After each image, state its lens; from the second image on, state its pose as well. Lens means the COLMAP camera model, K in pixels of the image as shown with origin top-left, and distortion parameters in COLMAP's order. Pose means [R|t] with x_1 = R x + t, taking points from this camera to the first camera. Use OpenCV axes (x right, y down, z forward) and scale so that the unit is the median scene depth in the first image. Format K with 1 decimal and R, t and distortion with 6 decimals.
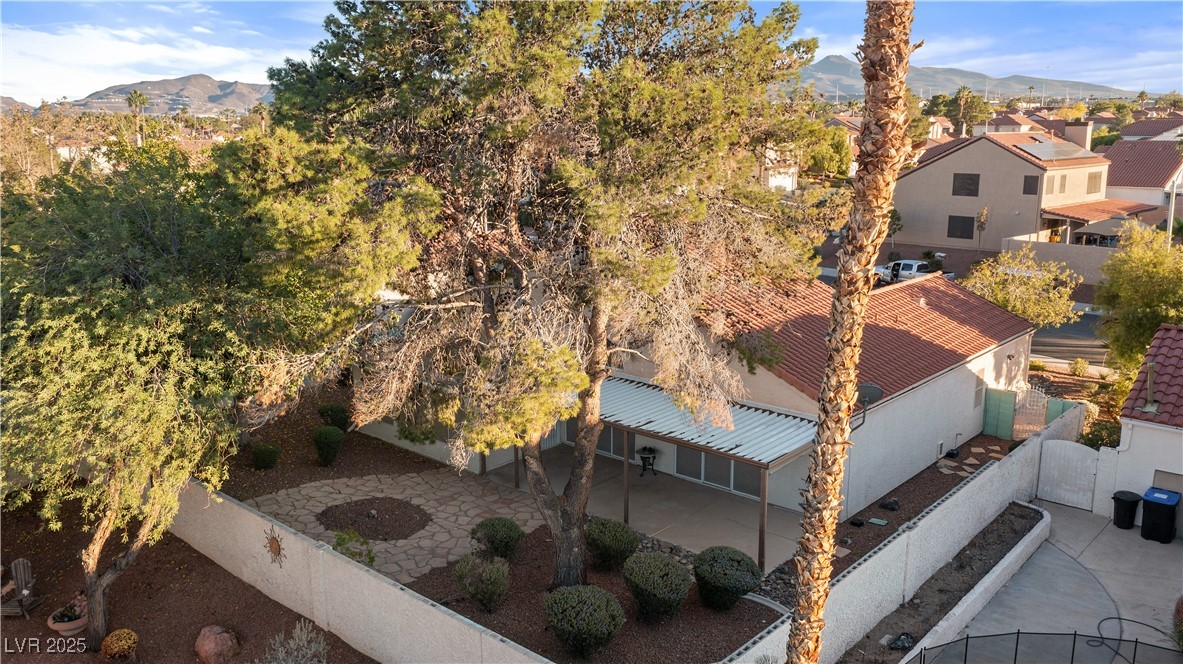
lens RADIAL K [[964.5, 0, 588.8], [0, 964.5, 330.4], [0, 0, 1]] dist [-0.015246, 0.009046]
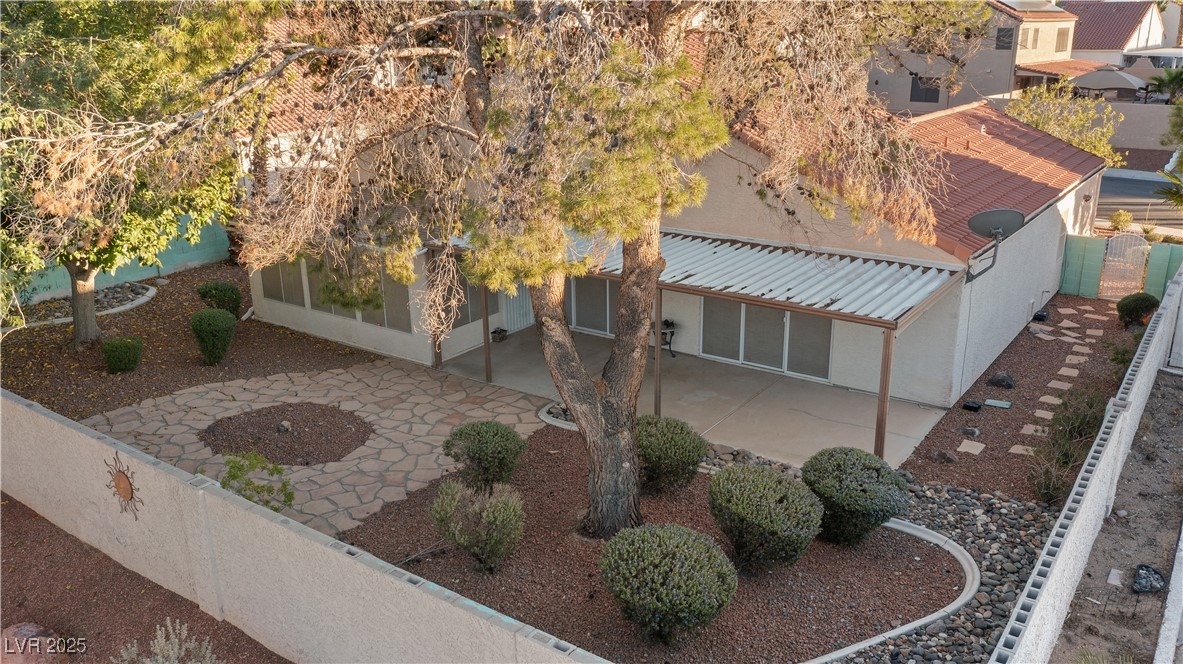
lens RADIAL K [[964.5, 0, 597.1], [0, 964.5, 331.4], [0, 0, 1]] dist [-0.015246, 0.009046]
pose [[0.993861, -0.038412, 0.103757, -0.078813], [0.028171, 0.994746, 0.098426, 0.067730], [-0.106993, -0.094898, 0.989721, 0.334470]]
